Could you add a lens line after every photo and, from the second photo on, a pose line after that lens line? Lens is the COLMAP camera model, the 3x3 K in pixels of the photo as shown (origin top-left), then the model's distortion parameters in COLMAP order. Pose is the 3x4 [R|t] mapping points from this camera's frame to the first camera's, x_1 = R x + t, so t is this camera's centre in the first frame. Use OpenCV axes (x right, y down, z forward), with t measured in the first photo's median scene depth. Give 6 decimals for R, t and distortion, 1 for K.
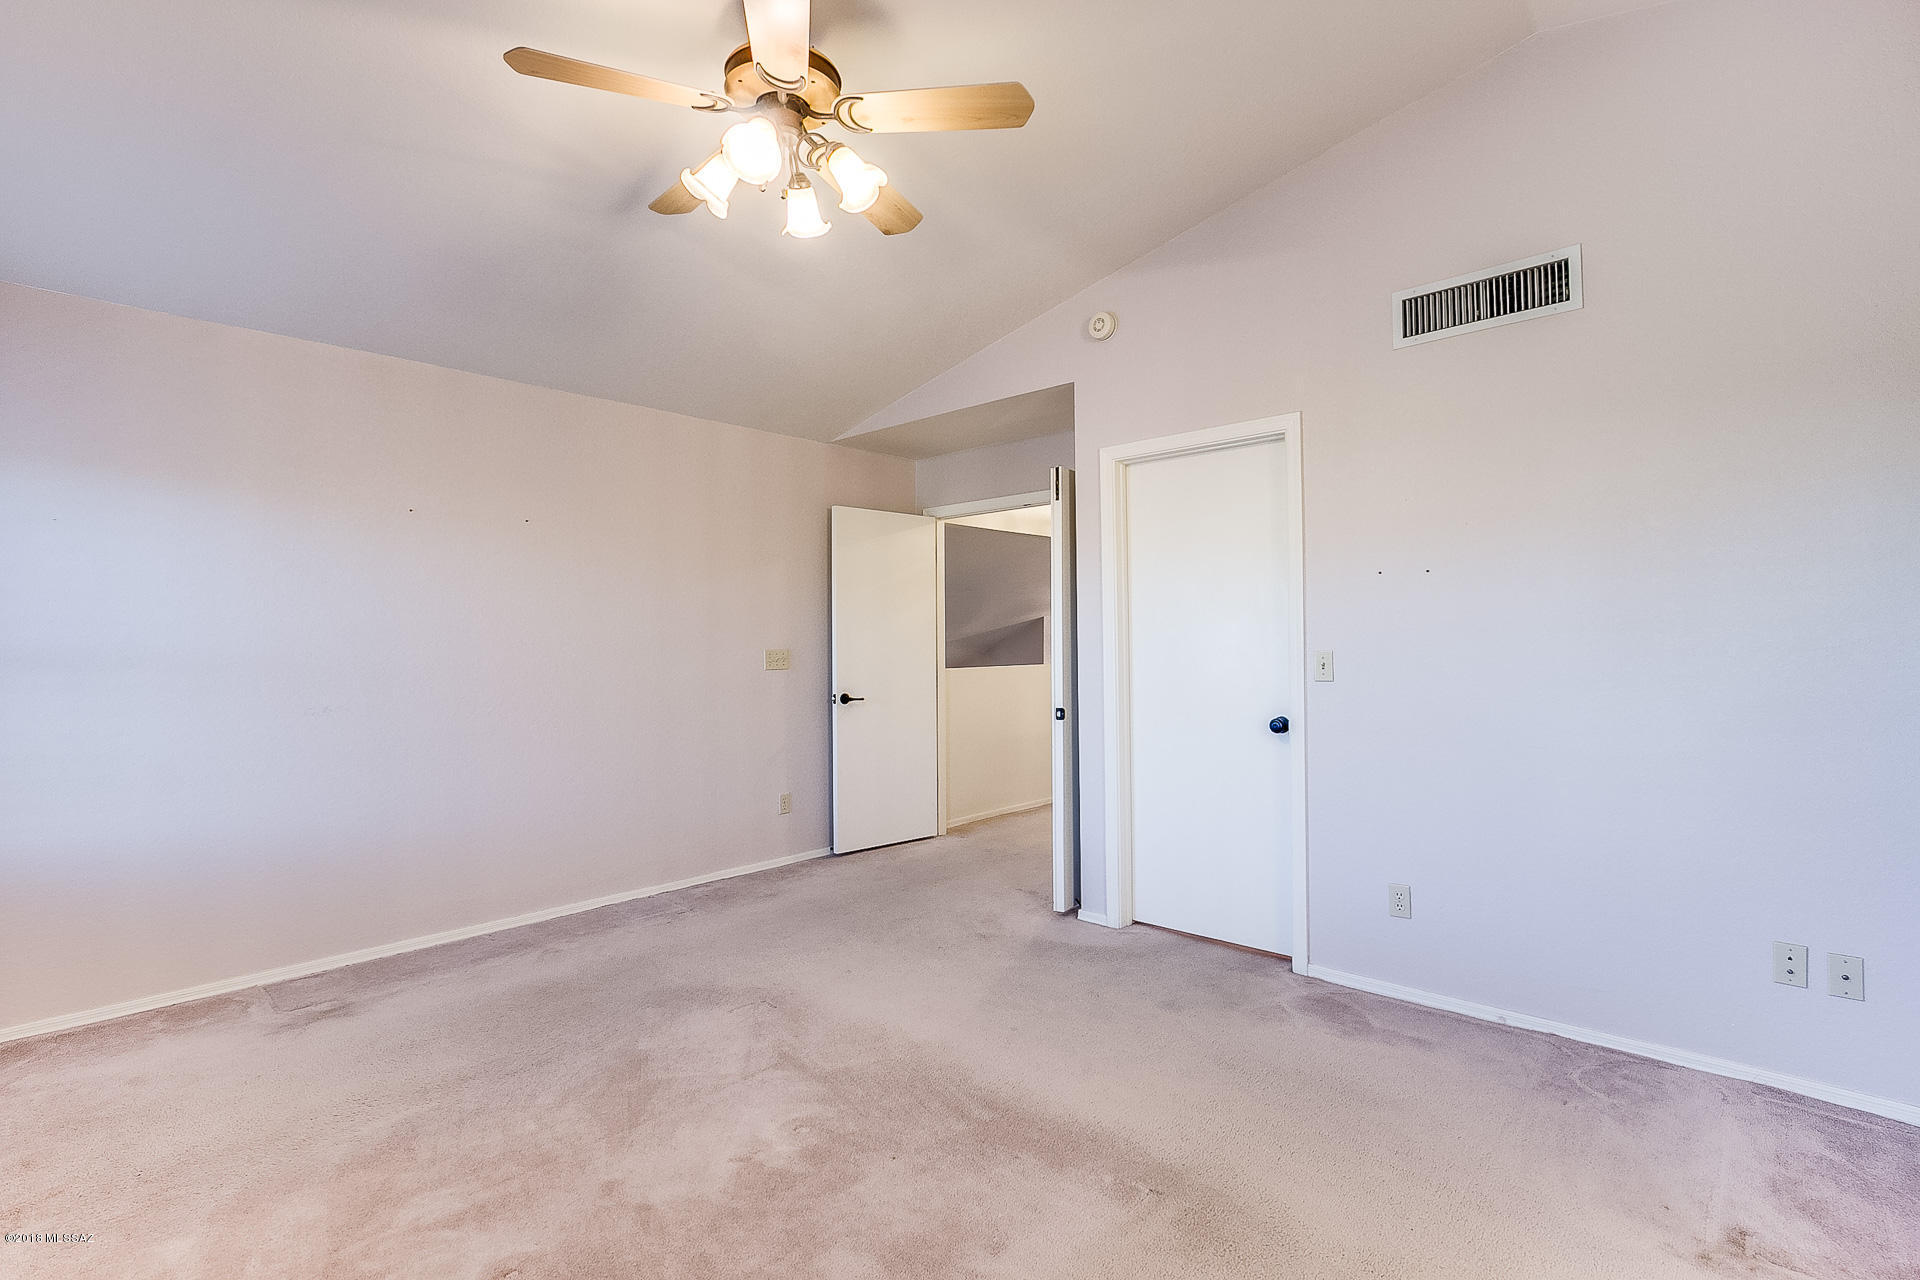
lens RADIAL K [[921.4, 0, 962.1], [0, 921.4, 641.3], [0, 0, 1]] dist [-0.017680, 0.004069]
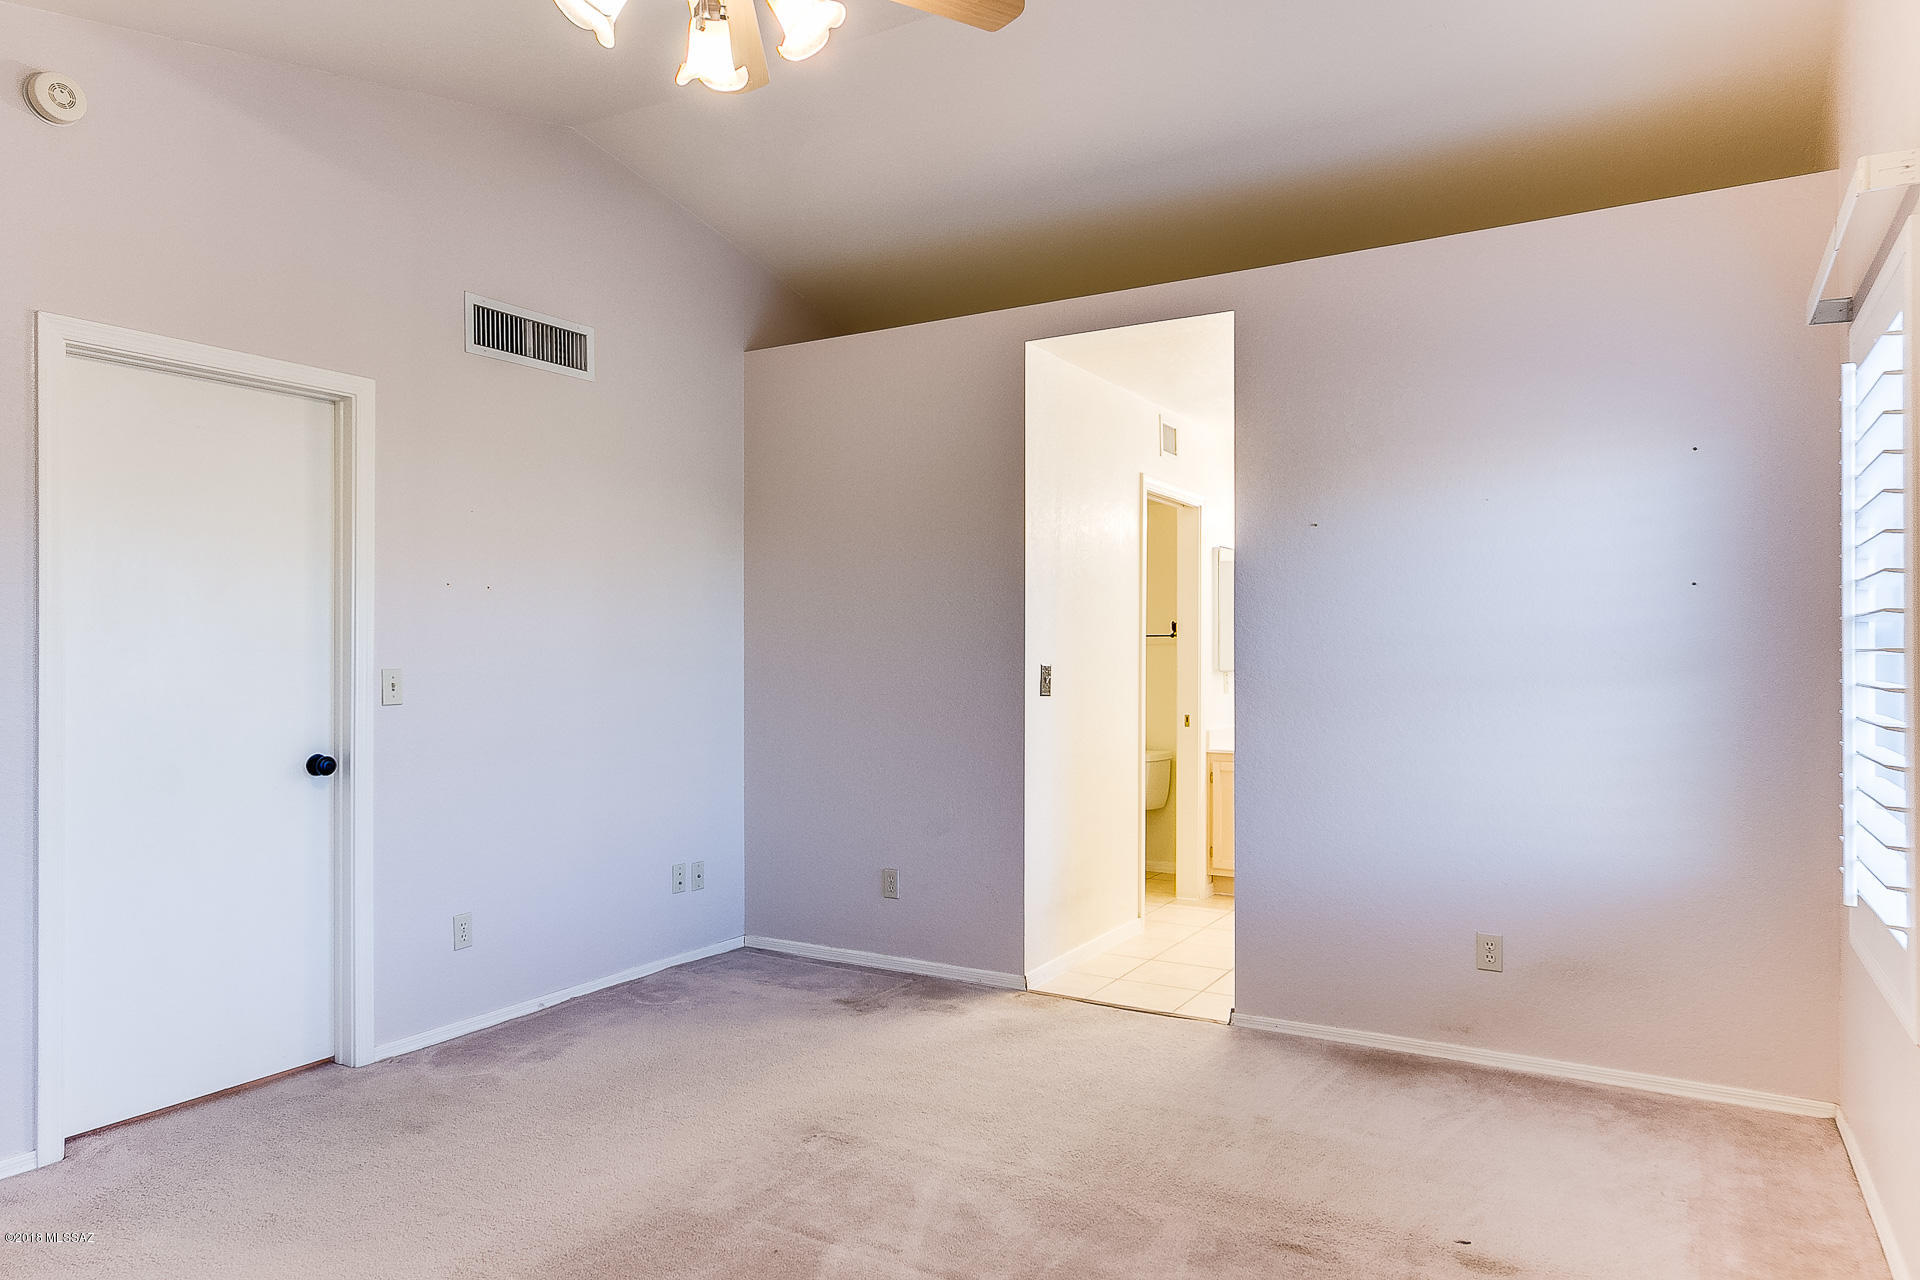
lens RADIAL K [[1157.6, 0, 961.5], [0, 1157.6, 643.2], [0, 0, 1]] dist [0.002986, -0.001174]
pose [[-0.213459, 0.012533, 0.976872, -0.799701], [-0.003519, 0.999901, -0.013597, -0.000649], [-0.976946, -0.006340, -0.213394, 0.743329]]
